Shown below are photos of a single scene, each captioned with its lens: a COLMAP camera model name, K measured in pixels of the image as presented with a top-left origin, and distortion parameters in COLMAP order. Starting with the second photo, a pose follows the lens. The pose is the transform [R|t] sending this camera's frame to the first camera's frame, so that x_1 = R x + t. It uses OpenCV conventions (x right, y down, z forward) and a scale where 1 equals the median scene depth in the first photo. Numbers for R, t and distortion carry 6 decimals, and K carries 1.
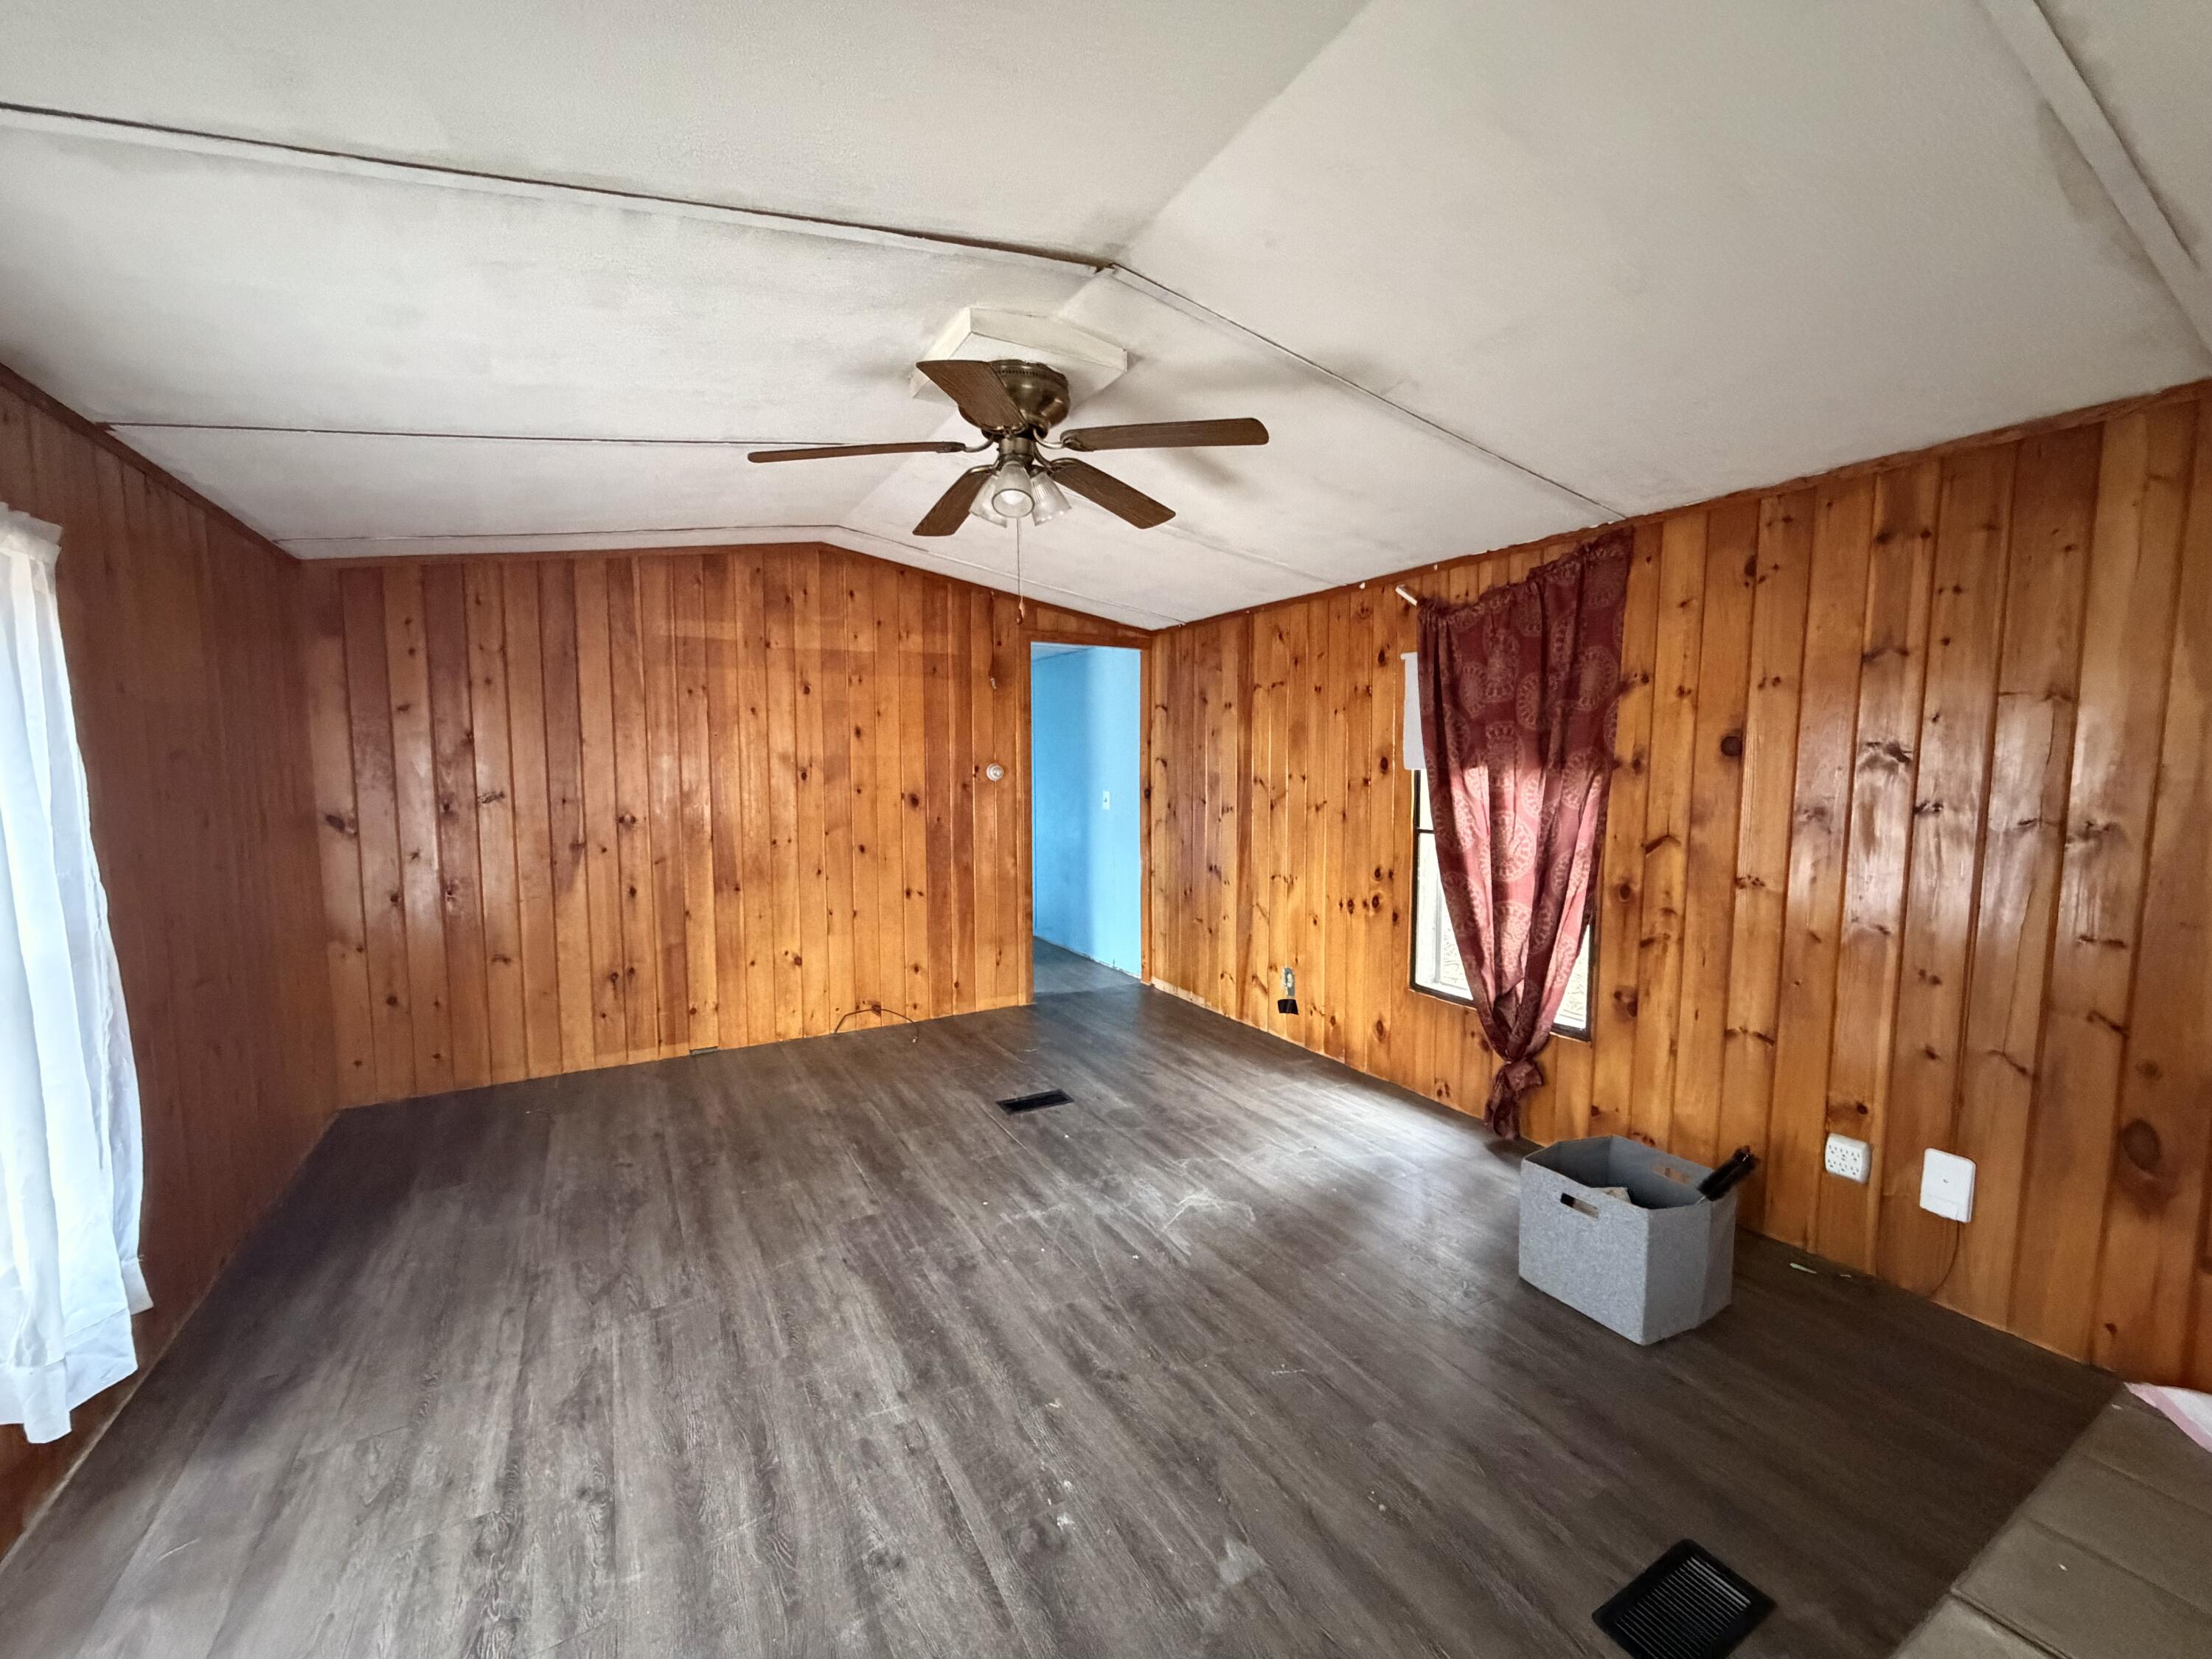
lens RADIAL K [[881.9, 0, 1107.9], [0, 881.9, 830.2], [0, 0, 1]] dist [0.000298, 0.000016]
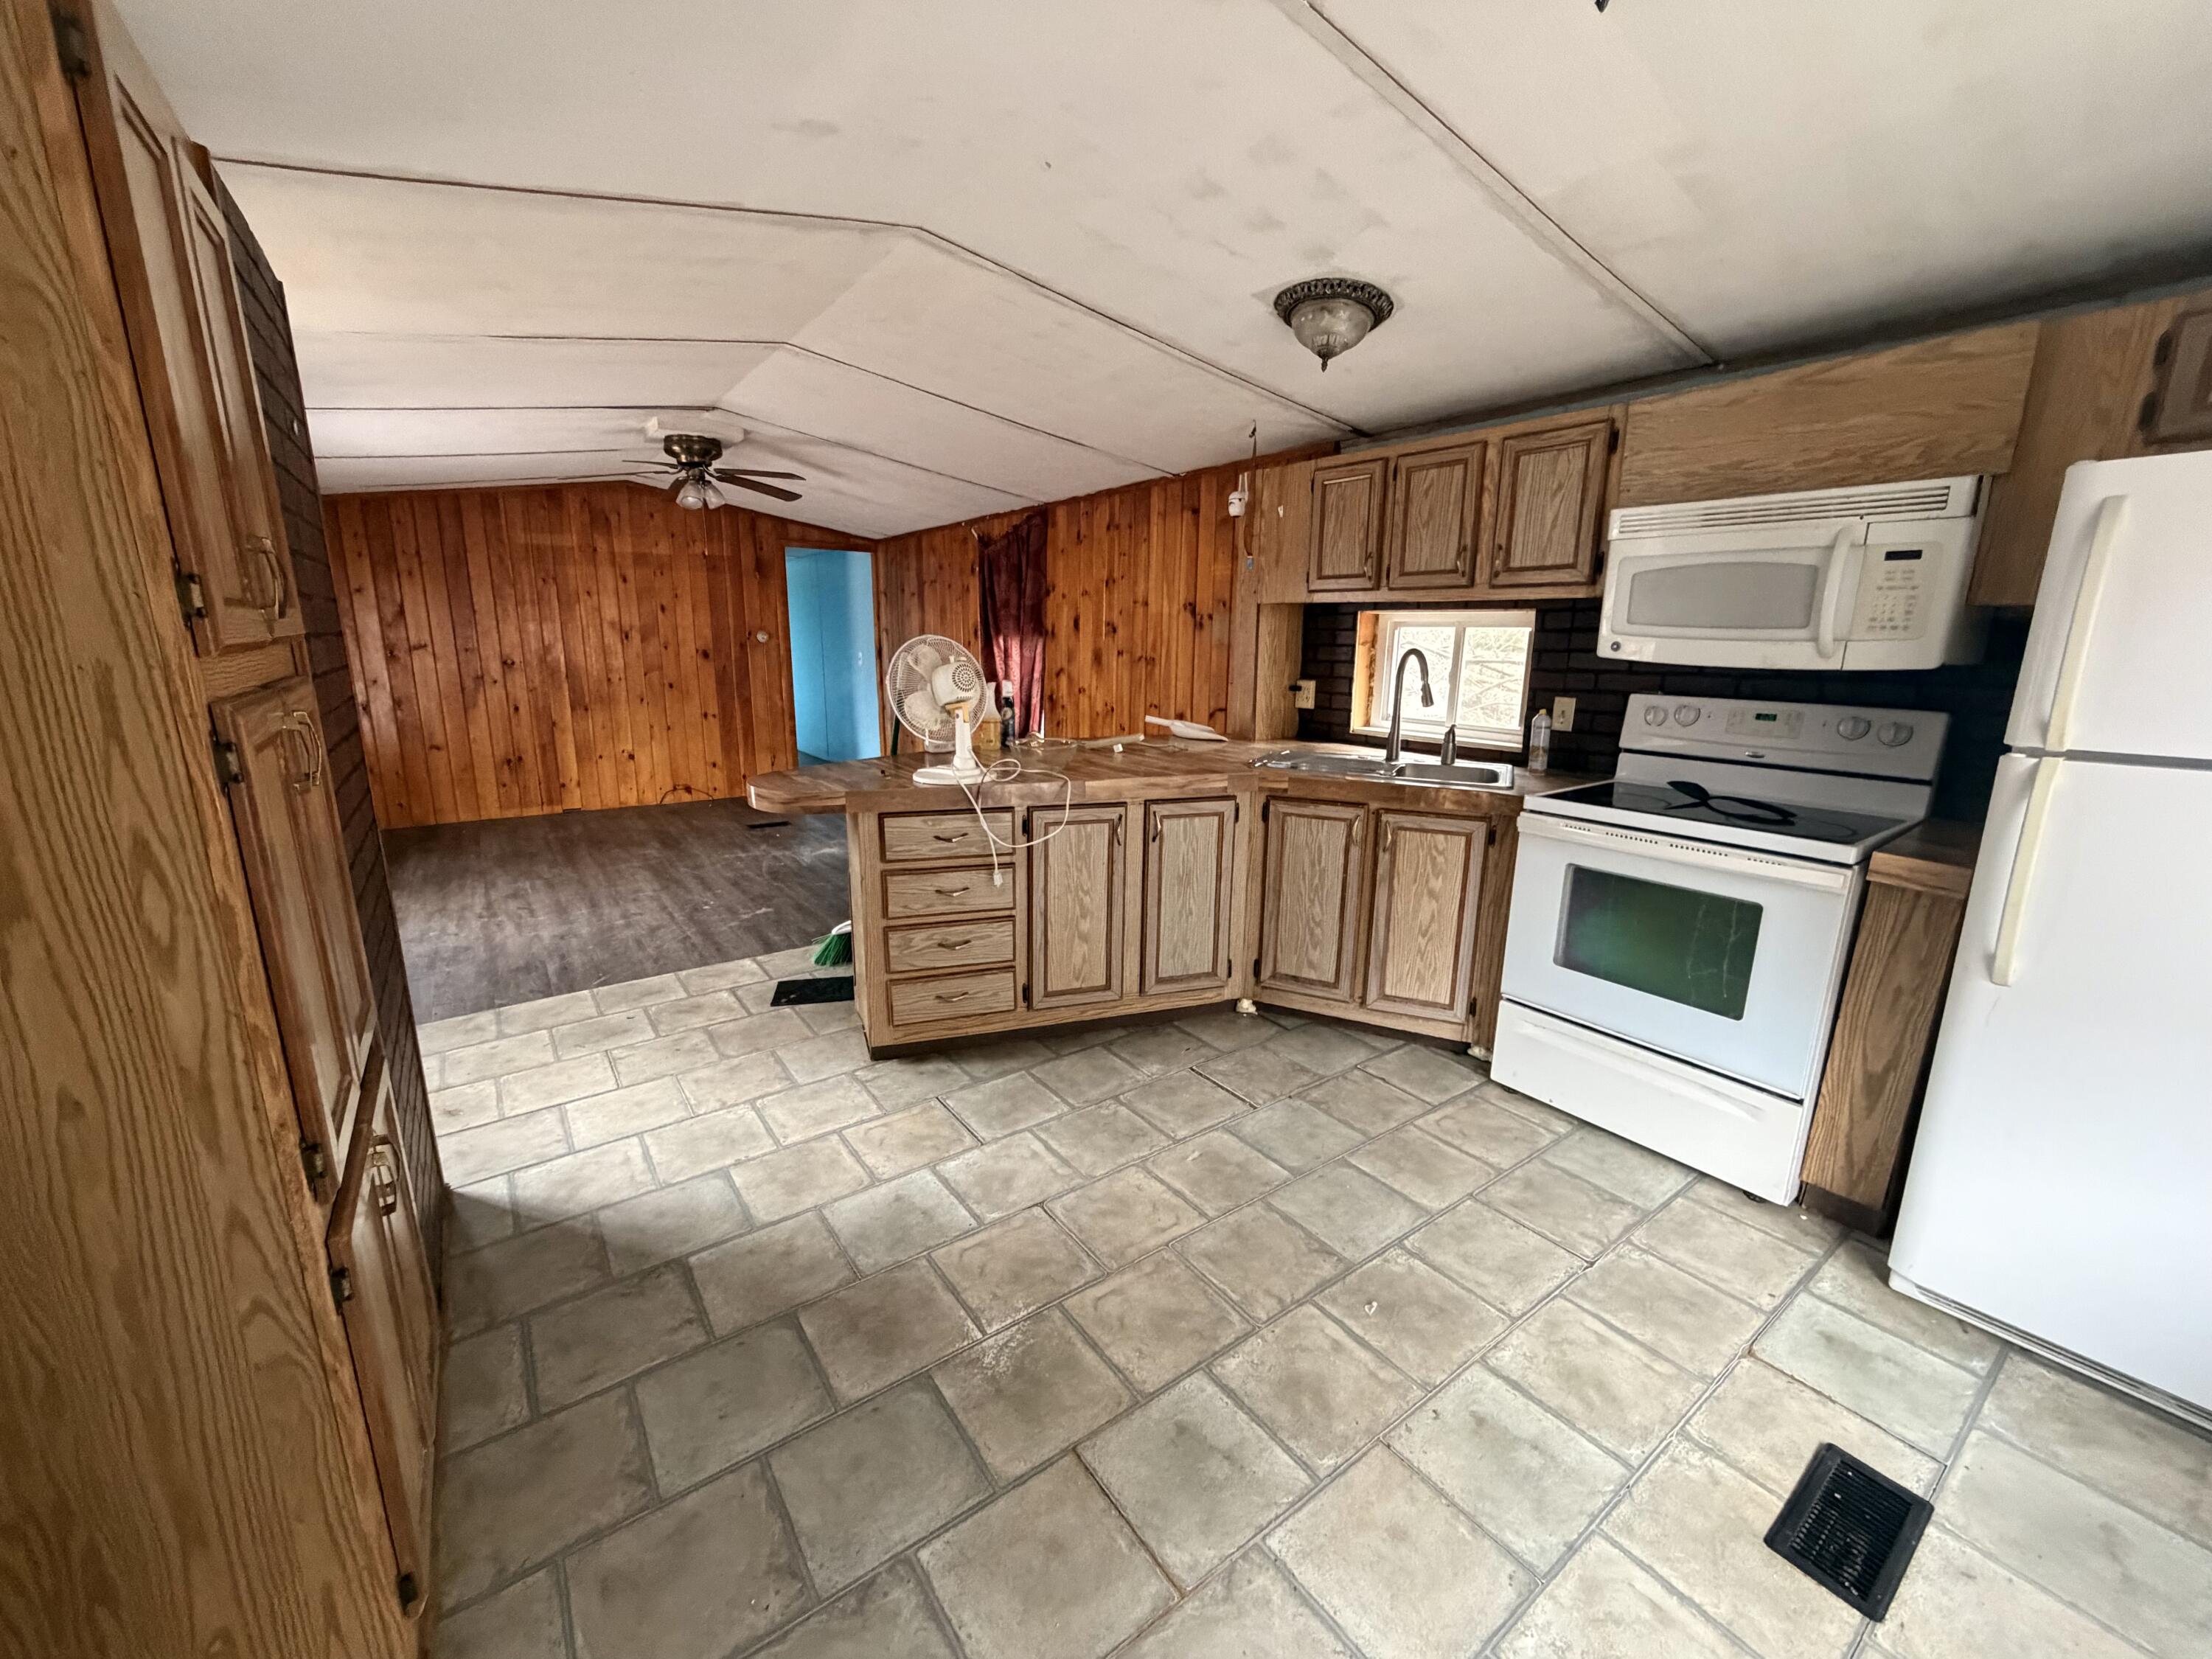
lens RADIAL K [[881.9, 0, 1106.6], [0, 881.9, 832.6], [0, 0, 1]] dist [0.000298, 0.000016]
pose [[0.995068, -0.009456, 0.098745, 0.365987], [-0.004299, 0.990400, 0.138166, 0.066461], [-0.099103, -0.137909, 0.985474, -0.713554]]
